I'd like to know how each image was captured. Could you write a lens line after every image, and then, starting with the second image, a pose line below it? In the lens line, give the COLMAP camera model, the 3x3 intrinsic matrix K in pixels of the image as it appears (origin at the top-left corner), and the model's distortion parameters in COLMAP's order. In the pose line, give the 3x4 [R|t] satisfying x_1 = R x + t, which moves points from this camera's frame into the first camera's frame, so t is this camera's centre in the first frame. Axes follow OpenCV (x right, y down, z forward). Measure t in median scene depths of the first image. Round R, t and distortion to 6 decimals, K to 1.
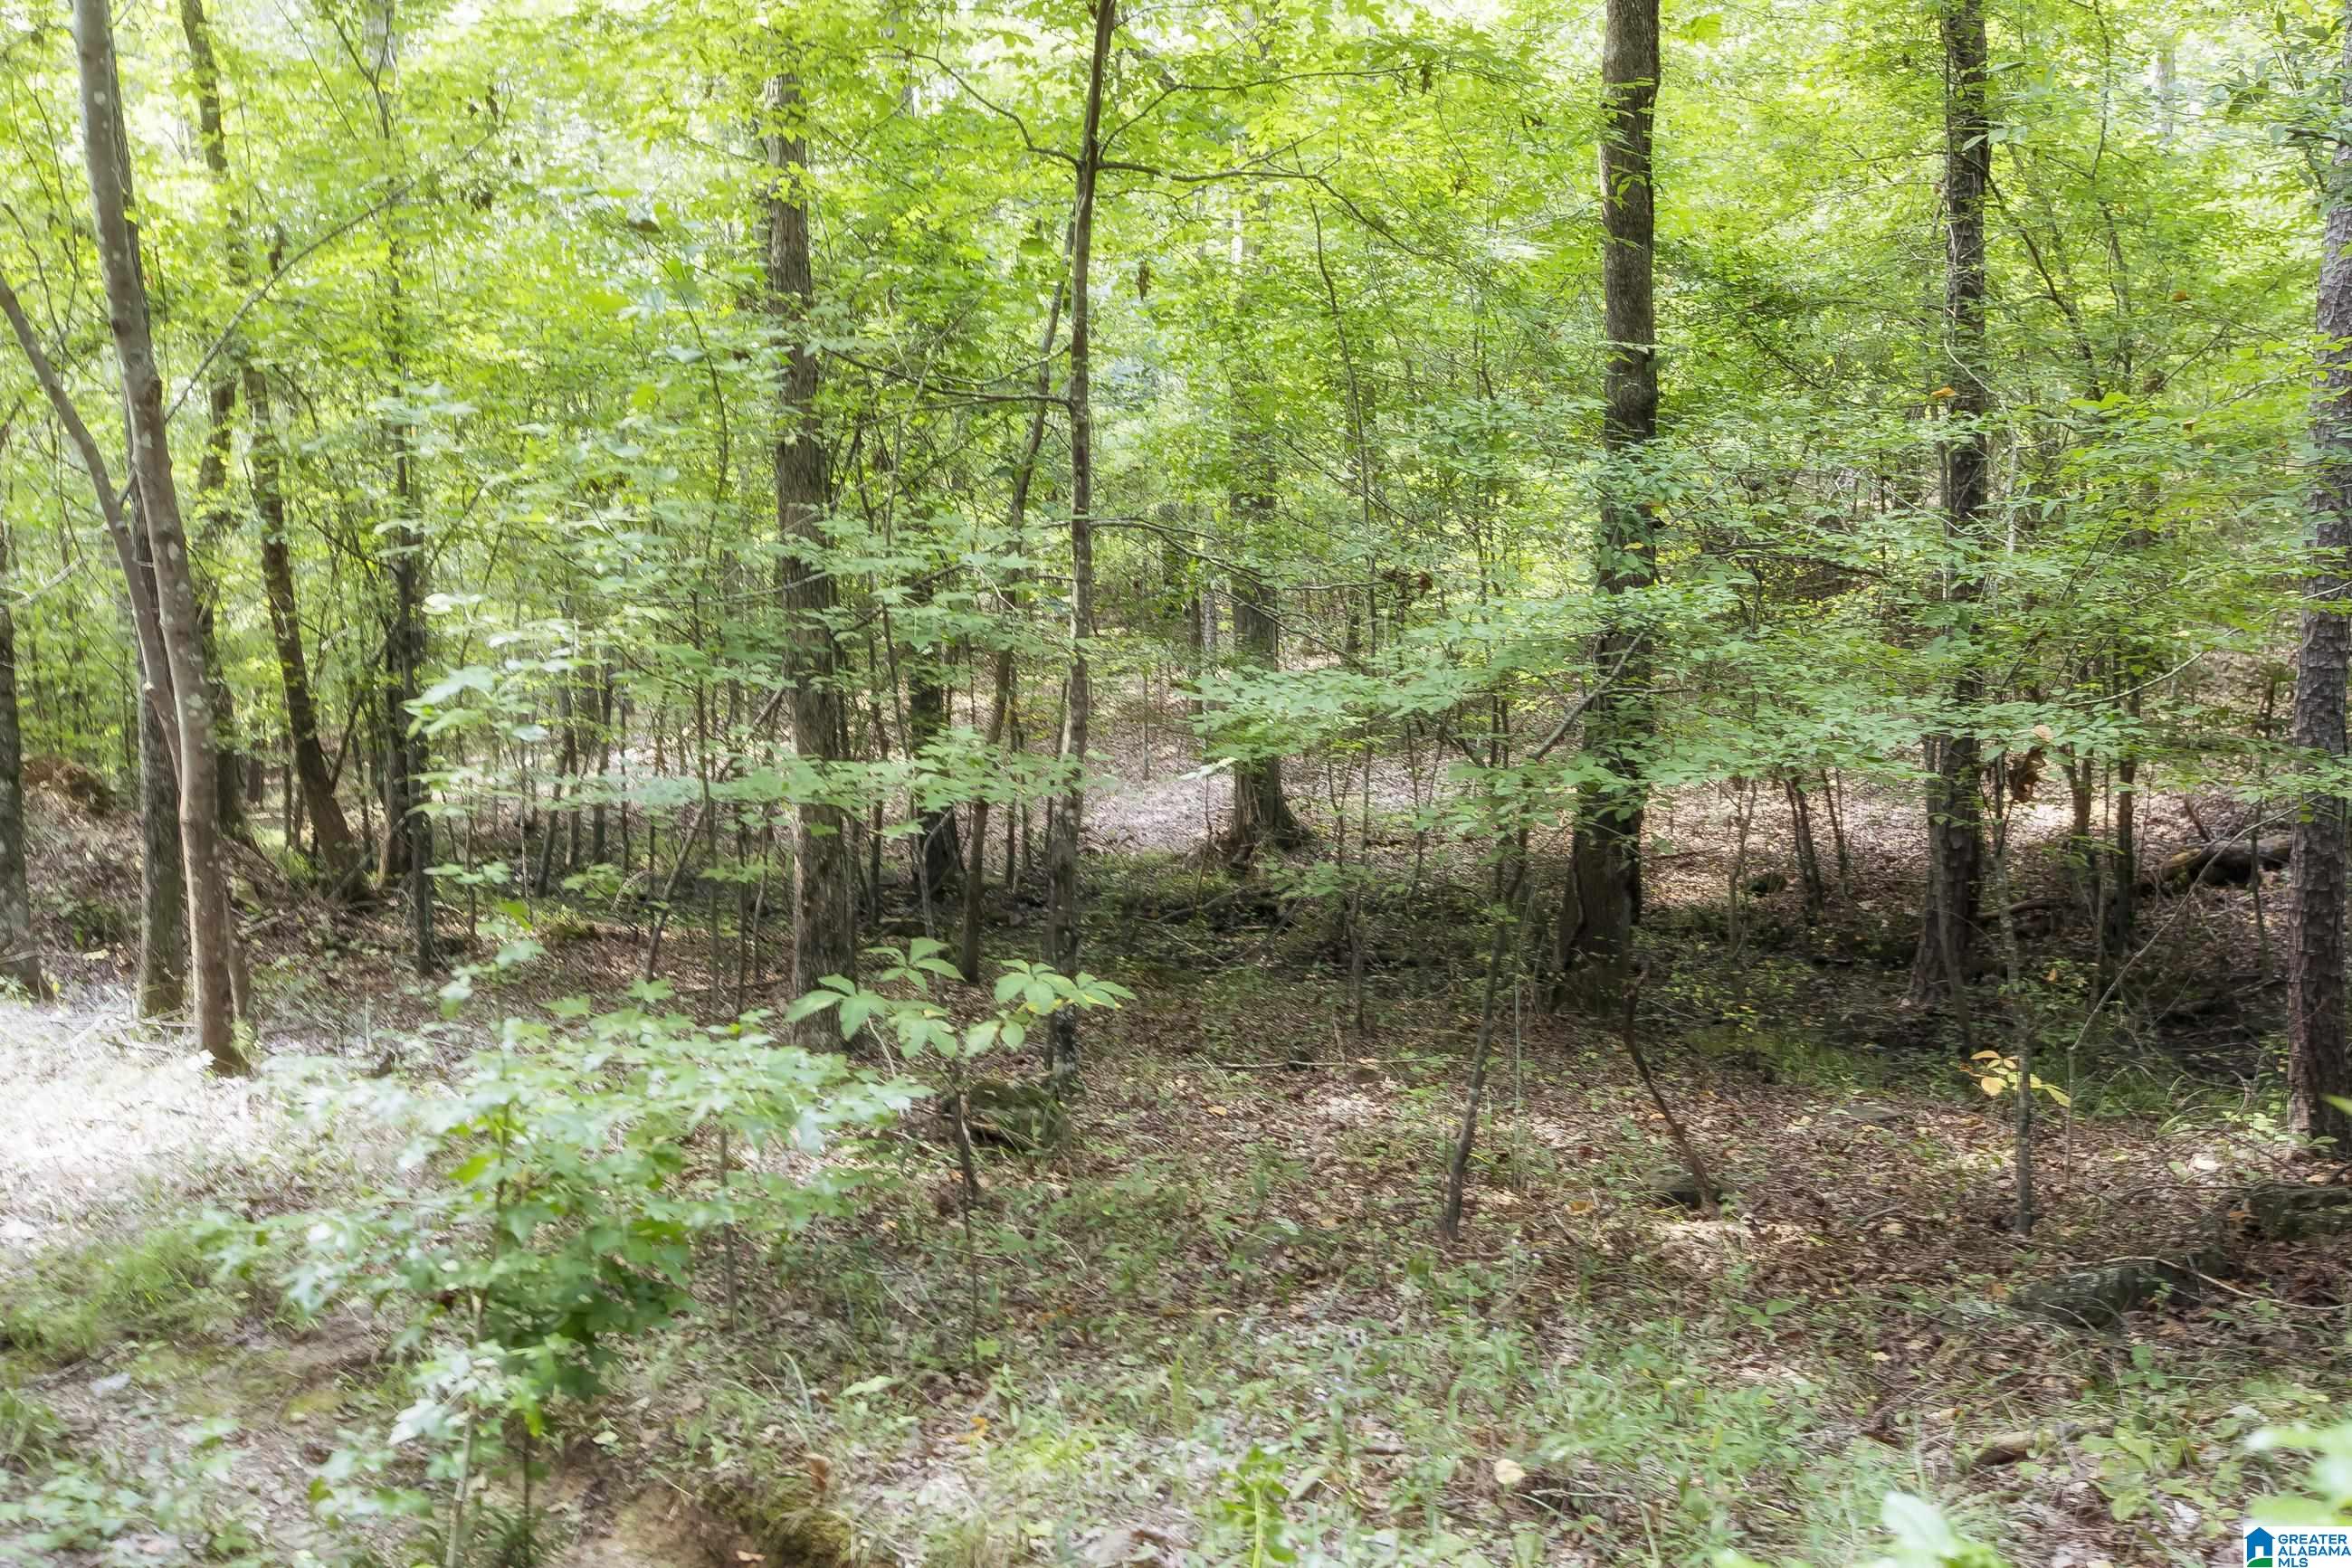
lens RADIAL K [[2229.0, 0, 1169.4], [0, 2229.0, 783.3], [0, 0, 1]] dist [0.002334, 0.000000]
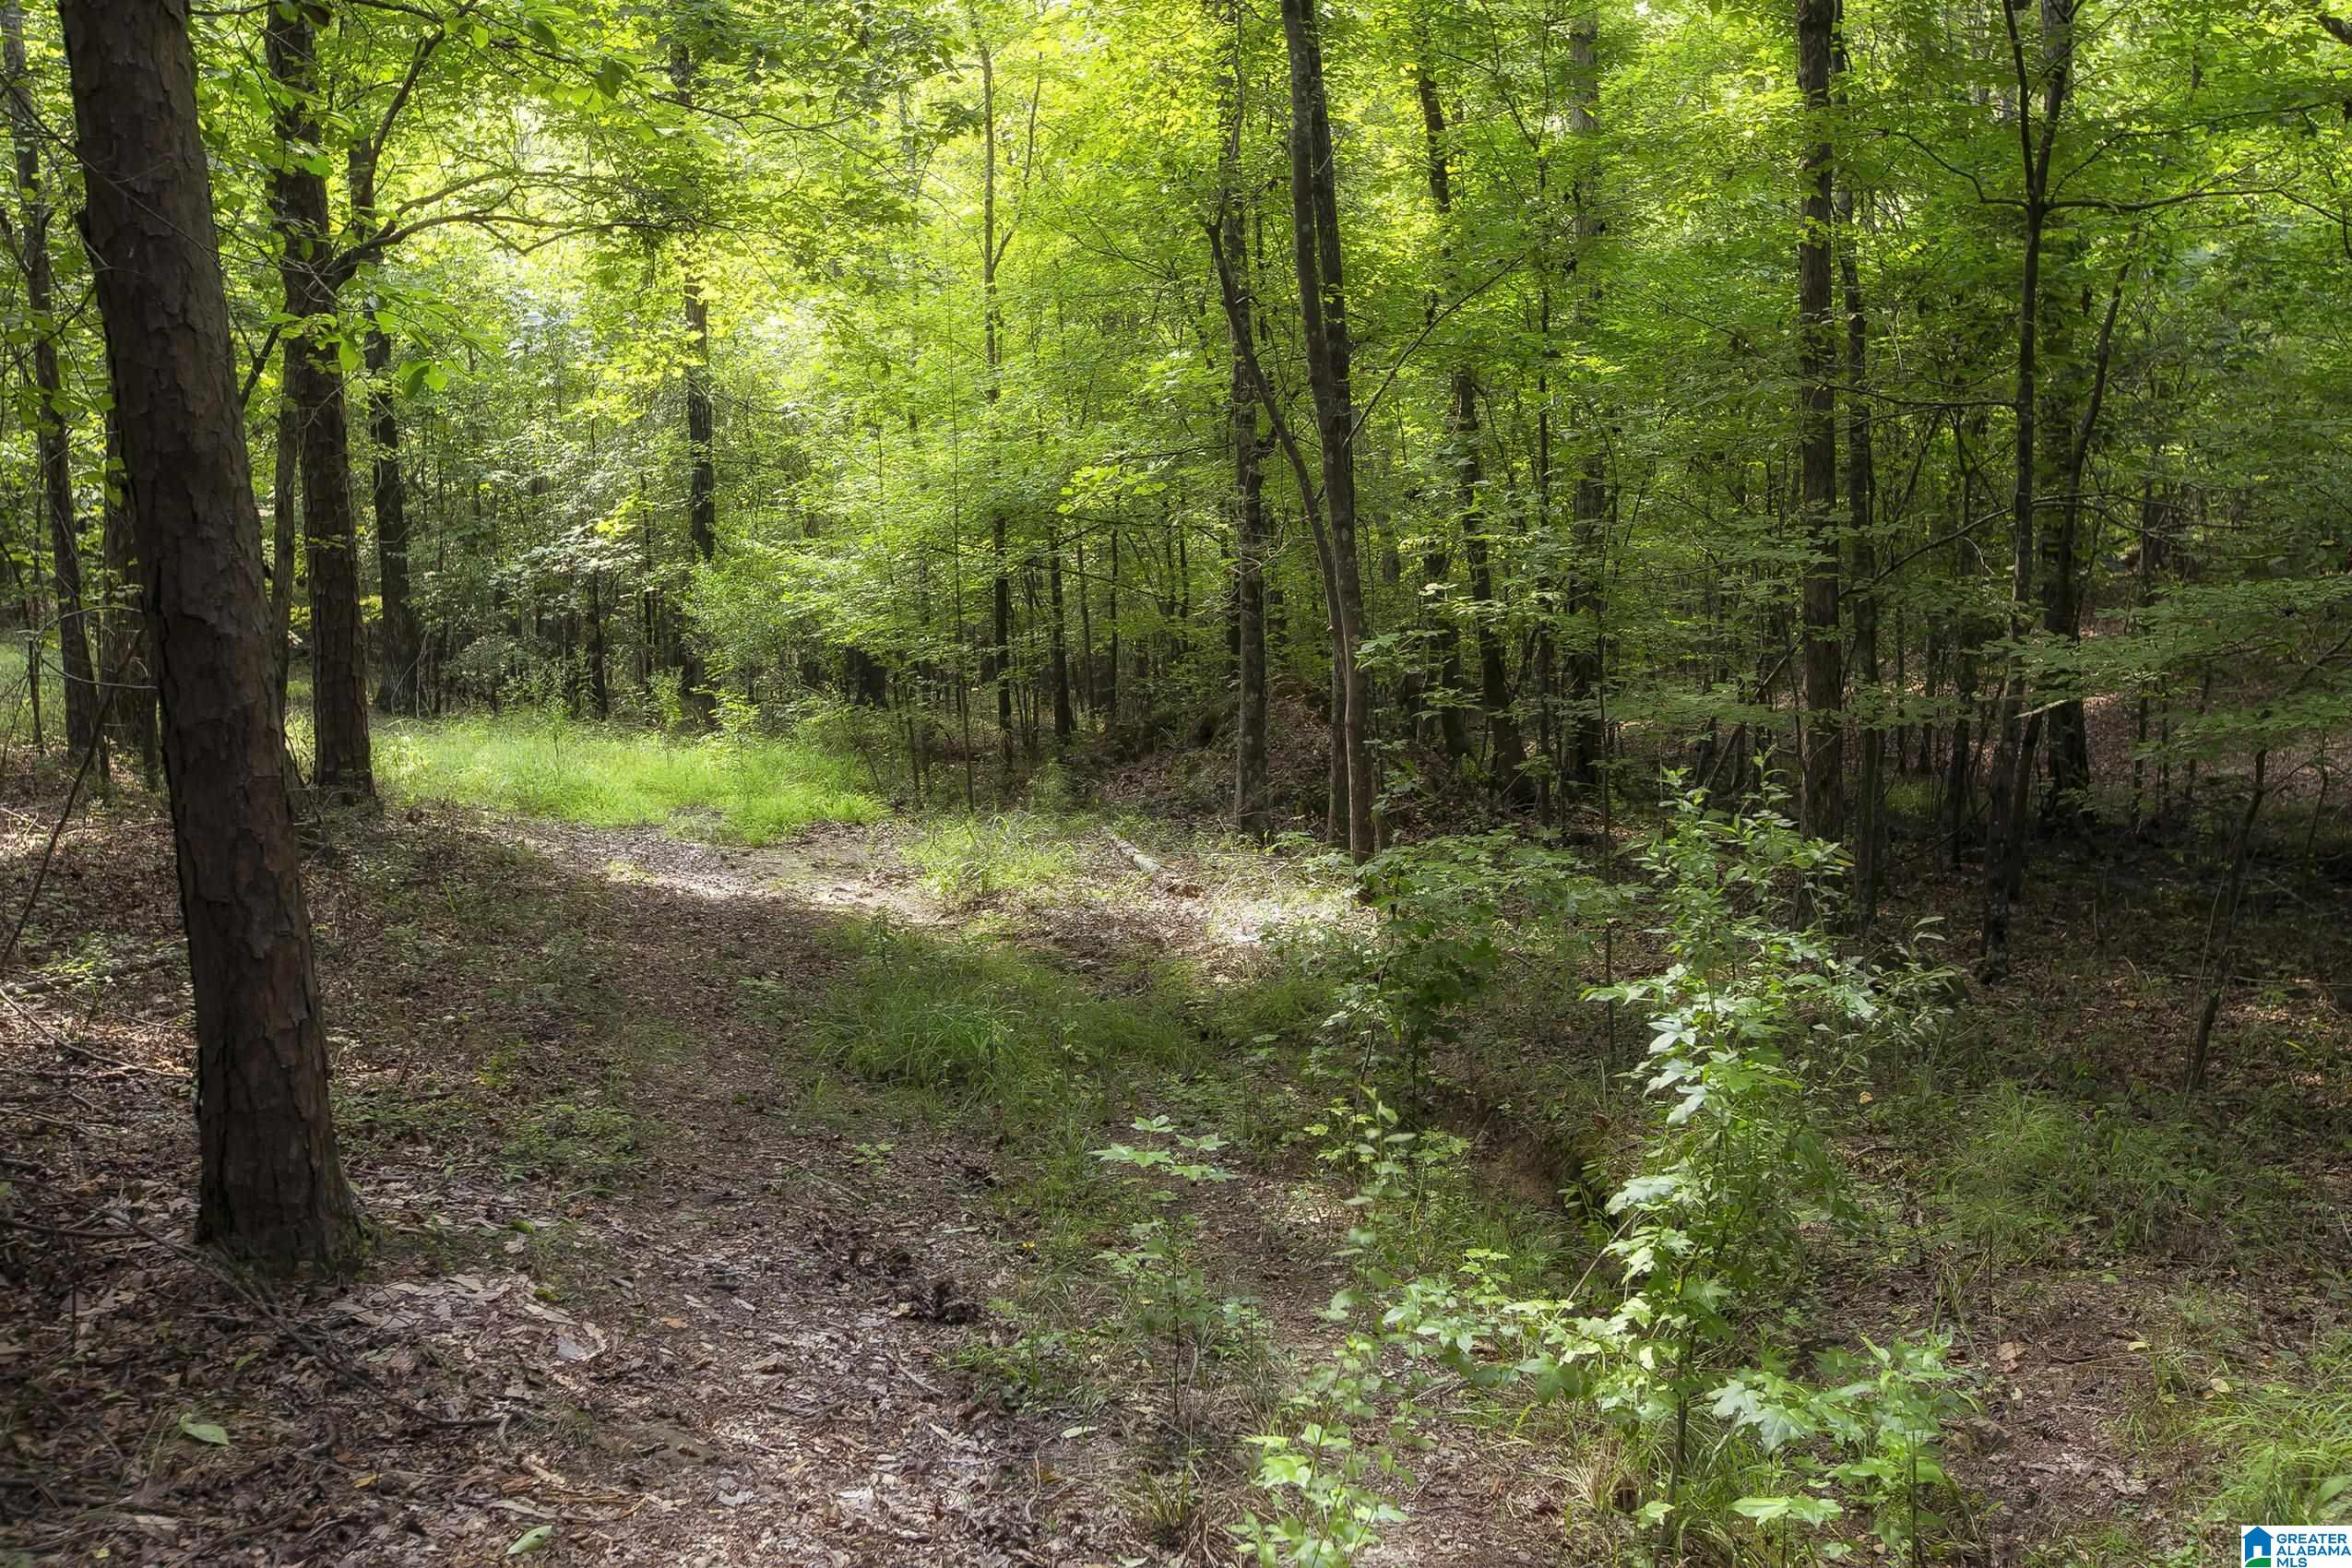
lens RADIAL K [[2343.9, 0, 1189.3], [0, 2343.9, 770.5], [0, 0, 1]] dist [0.001245, 0.000000]
pose [[0.856015, 0.046293, -0.514874, 0.246046], [-0.034673, 0.998881, 0.032163, 0.002196], [0.515786, -0.009680, 0.856663, -0.339238]]
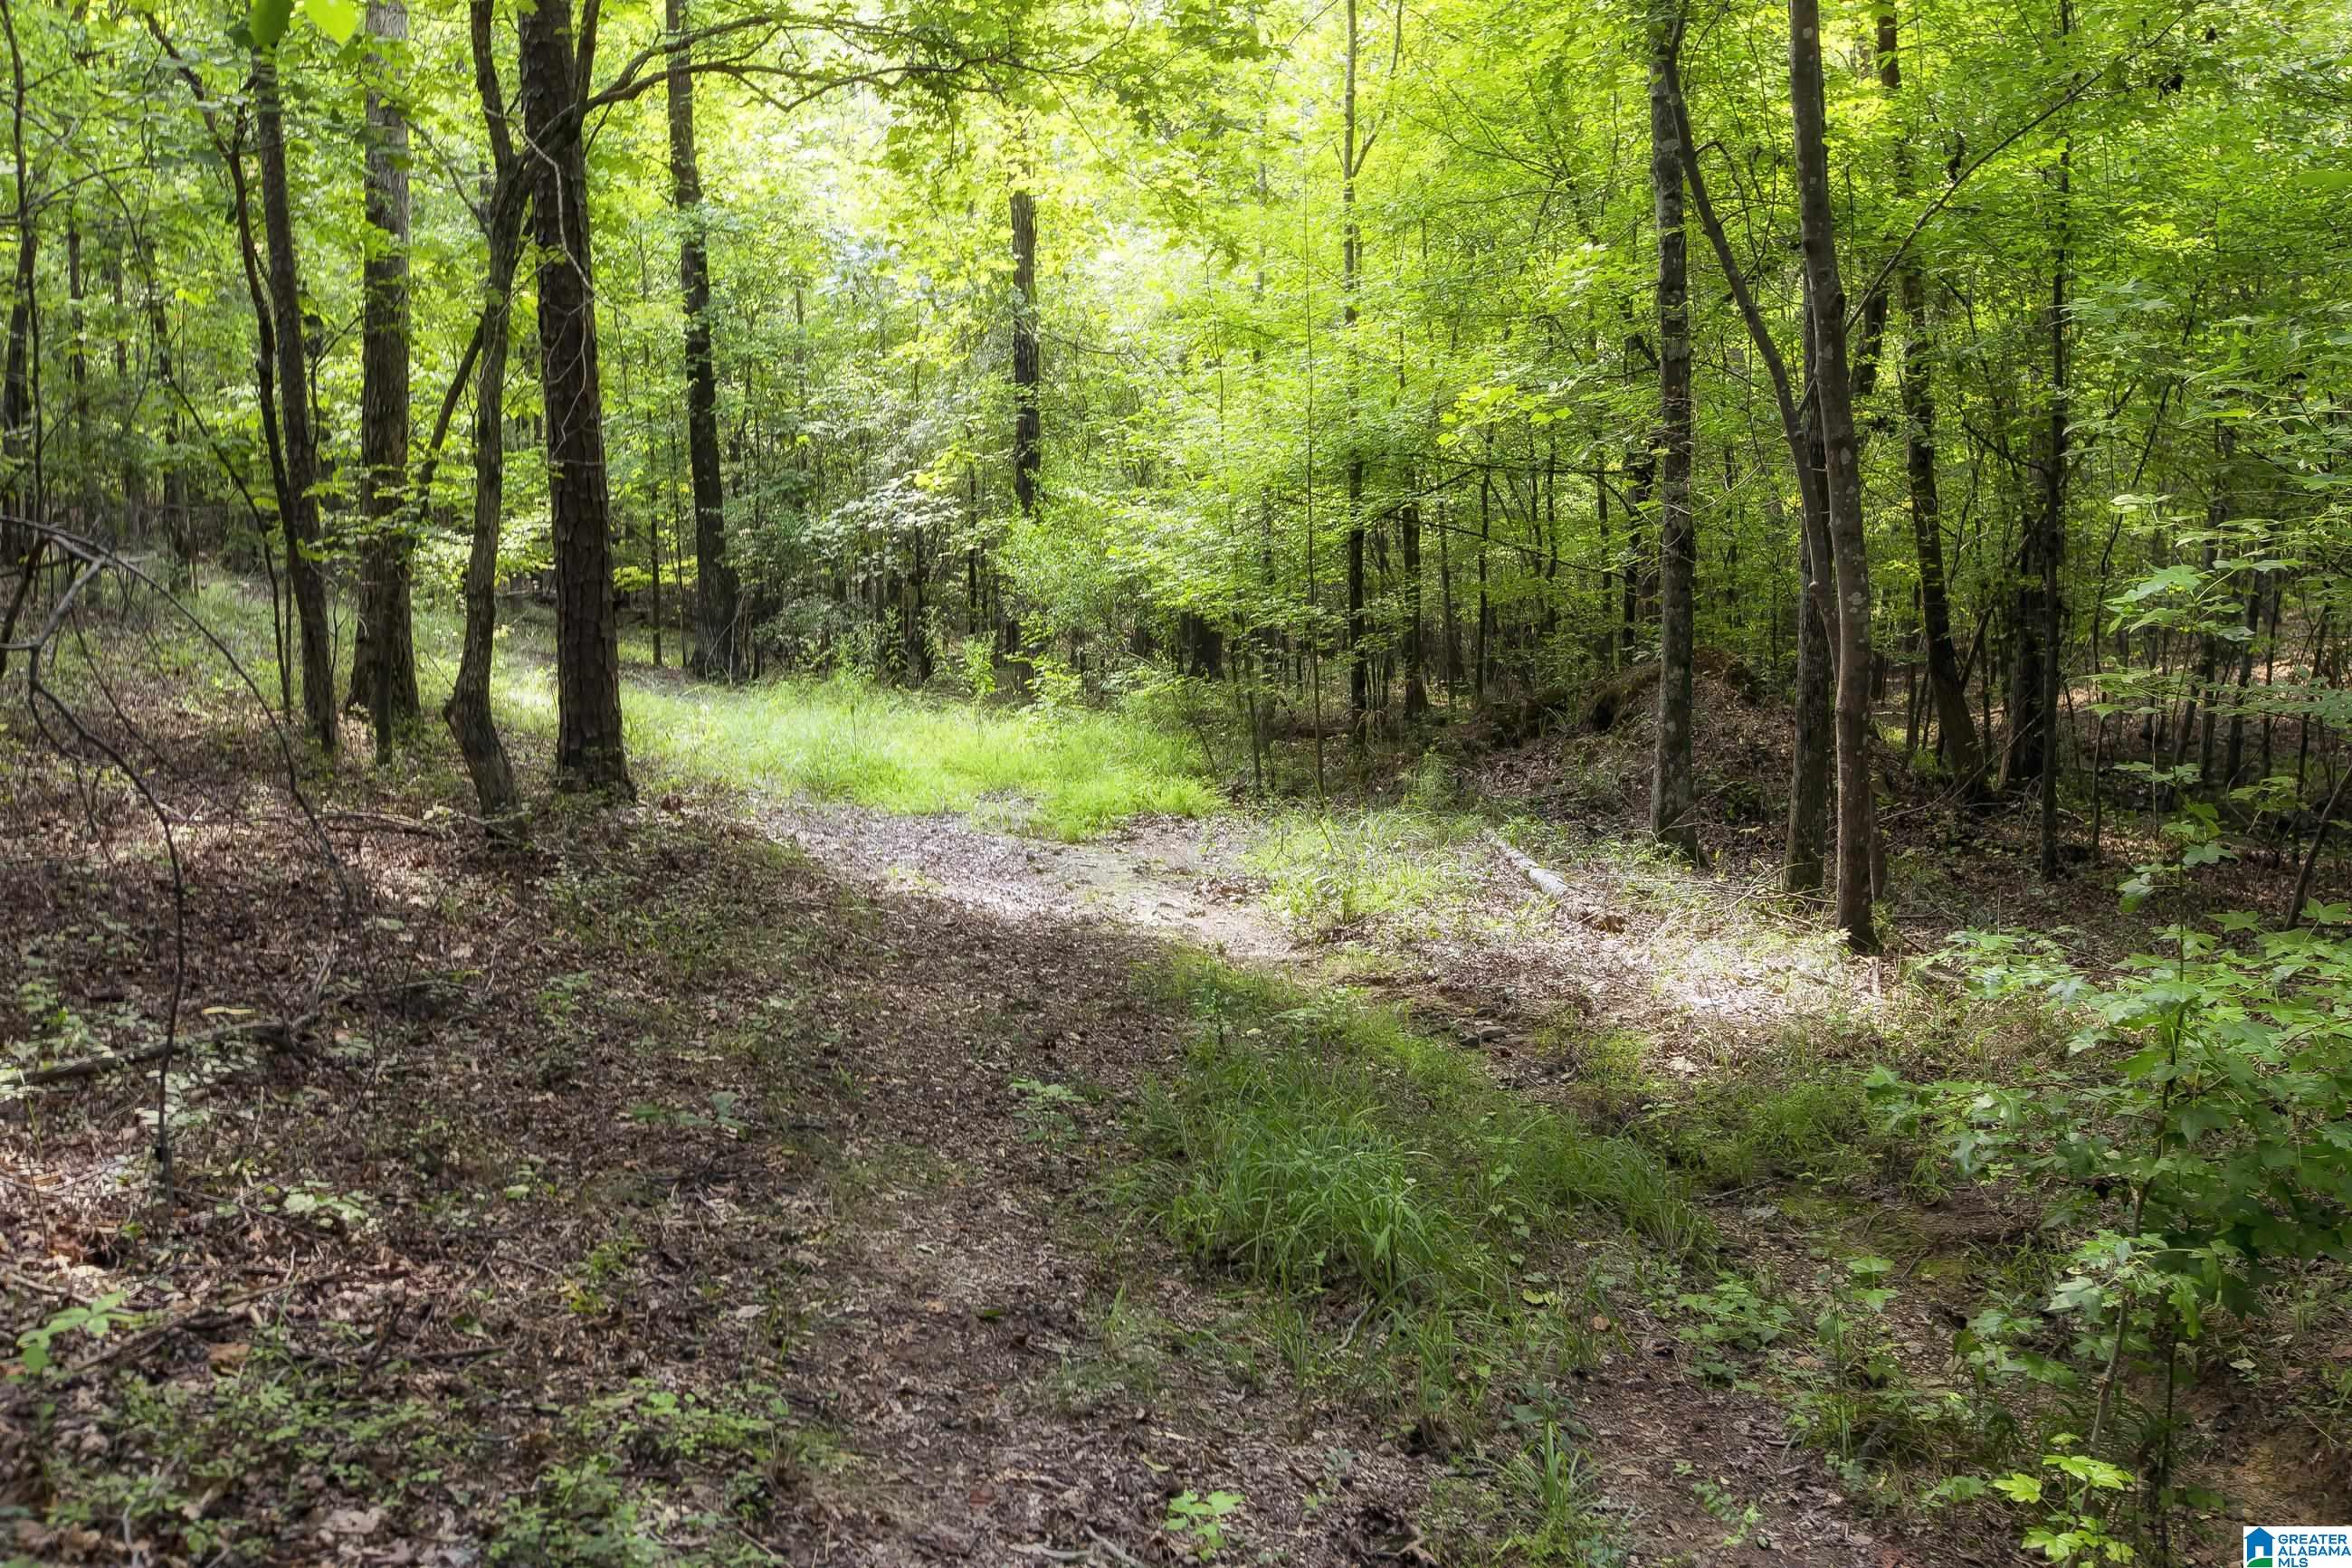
lens RADIAL K [[2229.0, 0, 1176.1], [0, 2229.0, 782.5], [0, 0, 1]] dist [0.002334, 0.000000]
pose [[0.770226, 0.071419, -0.633760, -0.007916], [-0.044203, 0.997299, 0.058665, 0.002551], [0.636238, -0.017171, 0.771302, -0.025053]]
